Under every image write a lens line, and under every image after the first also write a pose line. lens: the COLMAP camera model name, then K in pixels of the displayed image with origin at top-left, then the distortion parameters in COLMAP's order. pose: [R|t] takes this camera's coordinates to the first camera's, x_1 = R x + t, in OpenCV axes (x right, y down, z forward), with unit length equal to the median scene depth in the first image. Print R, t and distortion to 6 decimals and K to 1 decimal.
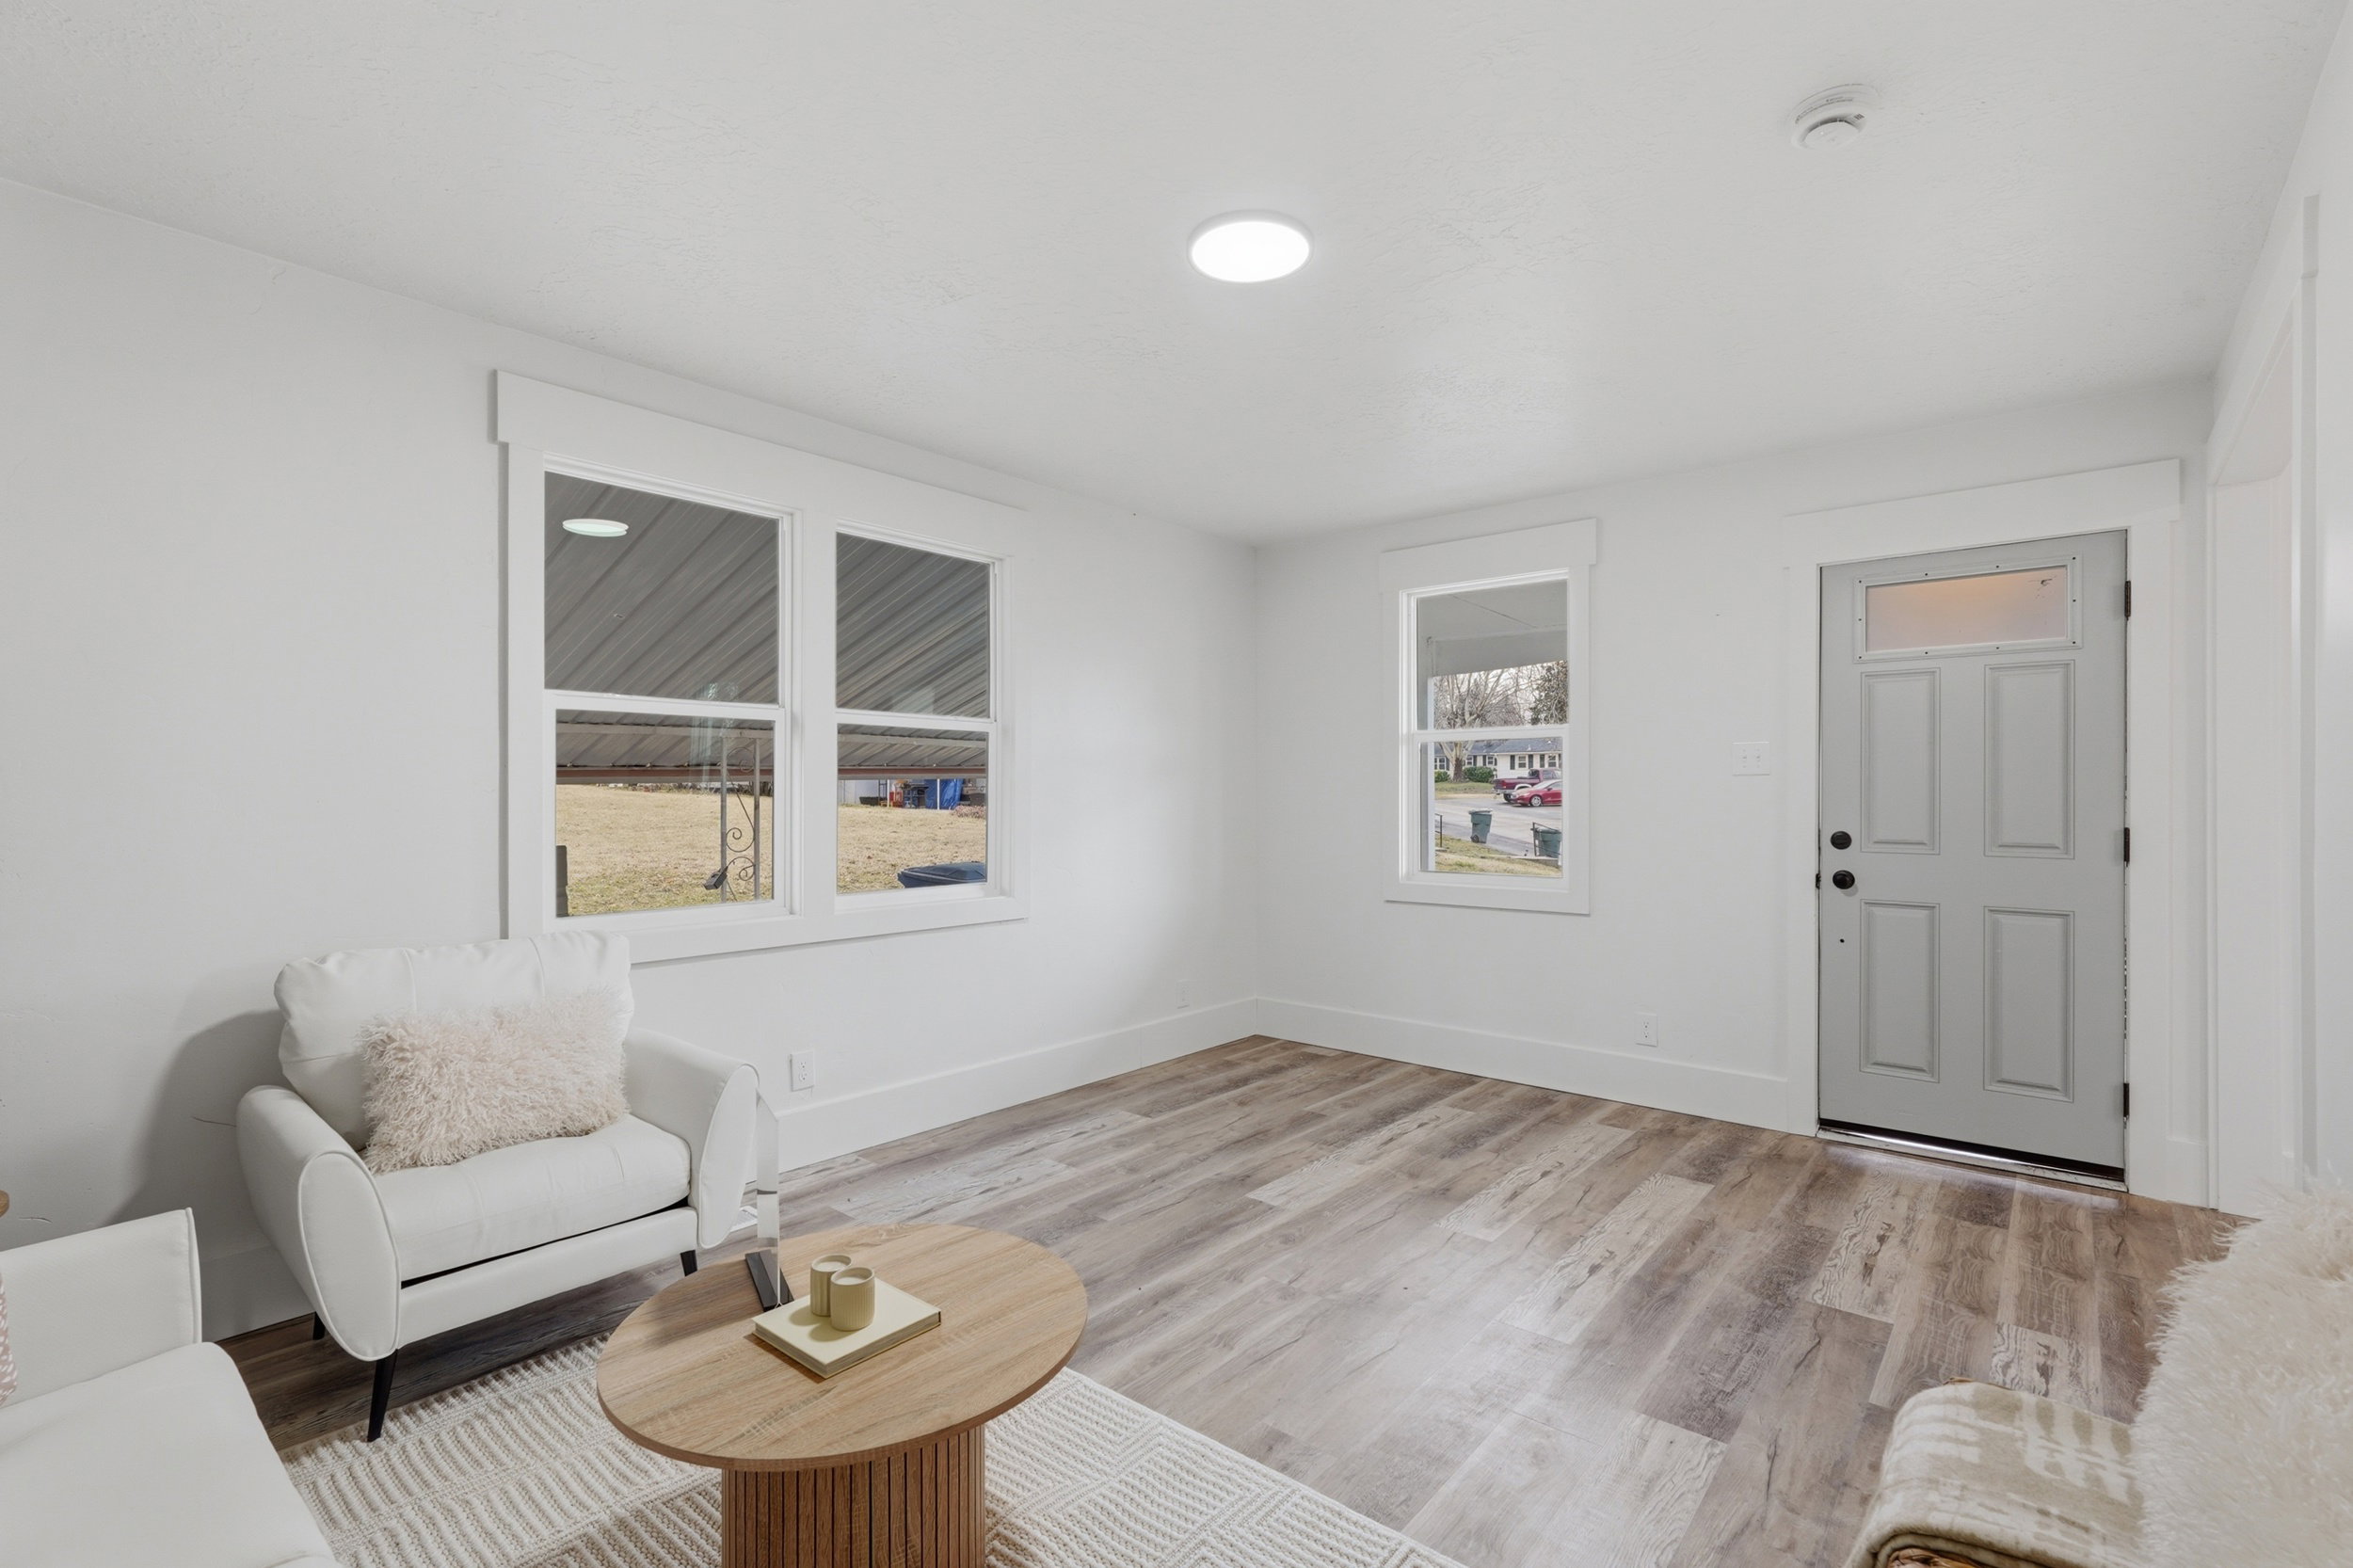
lens RADIAL K [[1074.8, 0, 1182.4], [0, 1074.8, 794.2], [0, 0, 1]] dist [0.005379, 0.001505]
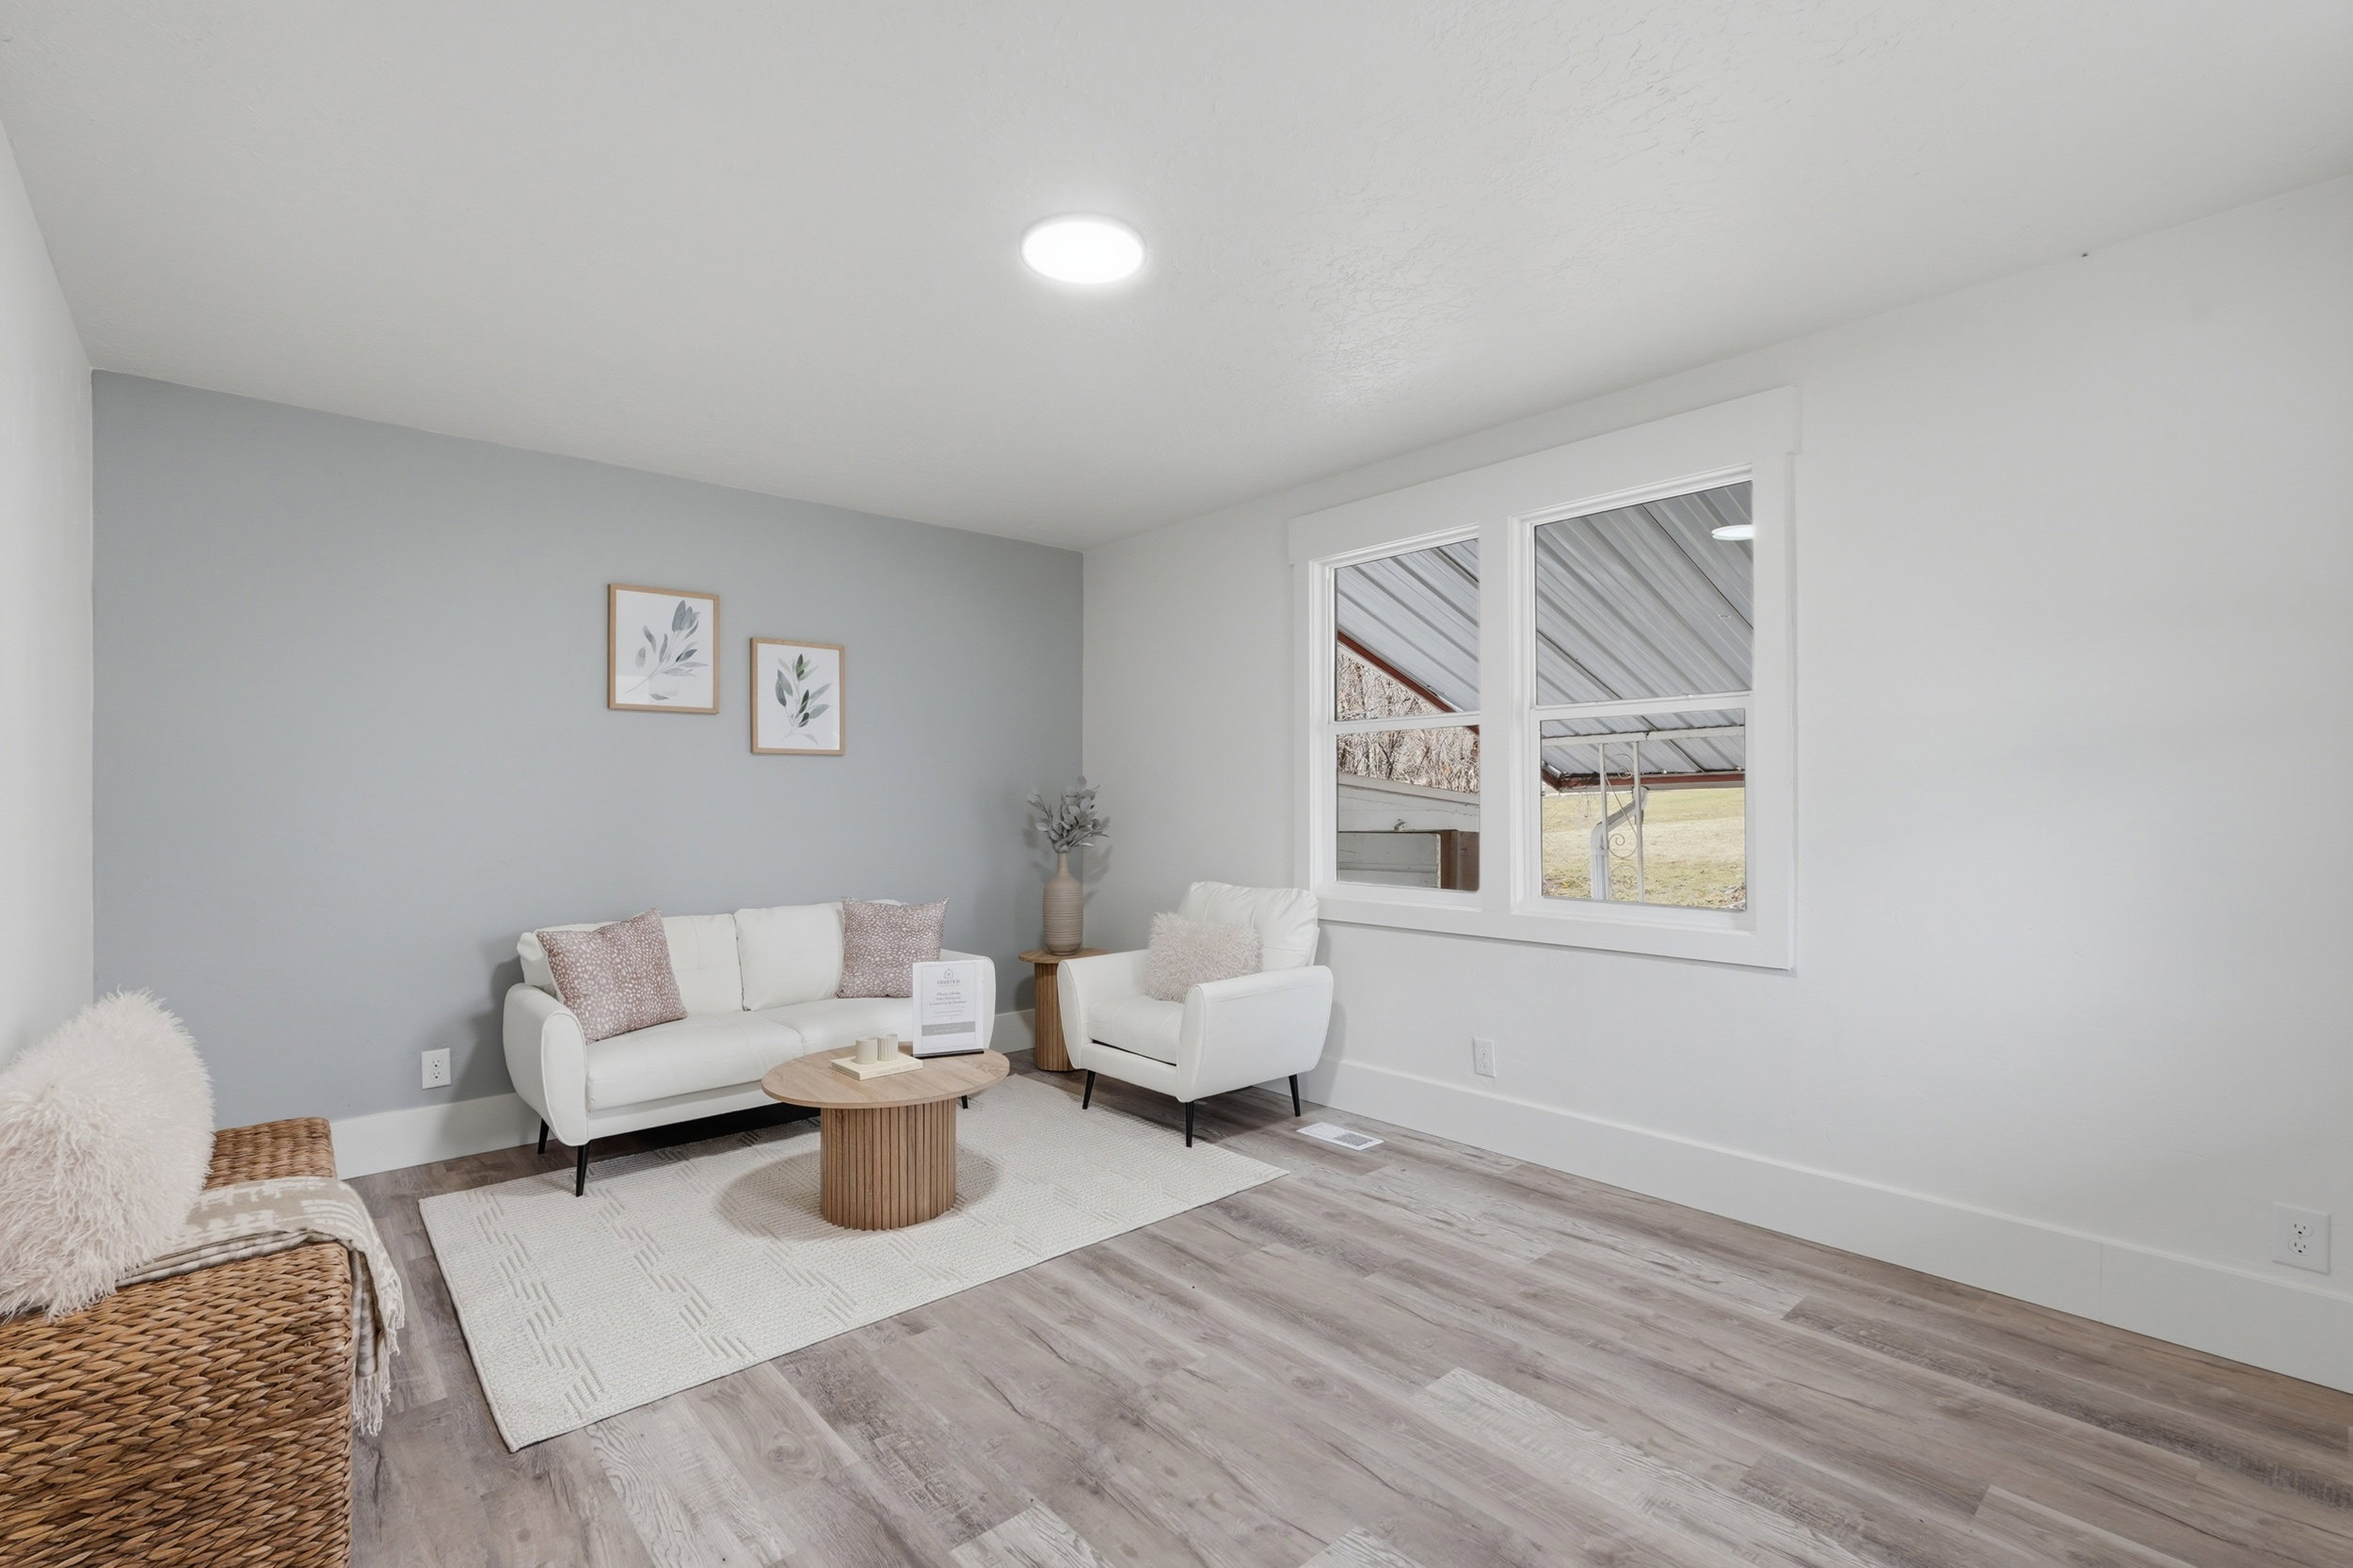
lens RADIAL K [[1074.8, 0, 1184.2], [0, 1074.8, 789.9], [0, 0, 1]] dist [0.005379, 0.001505]
pose [[-0.154341, -0.007066, -0.987992, 0.720310], [0.007621, 0.999936, -0.008342, 0.003264], [0.987988, -0.008817, -0.154278, 0.866475]]
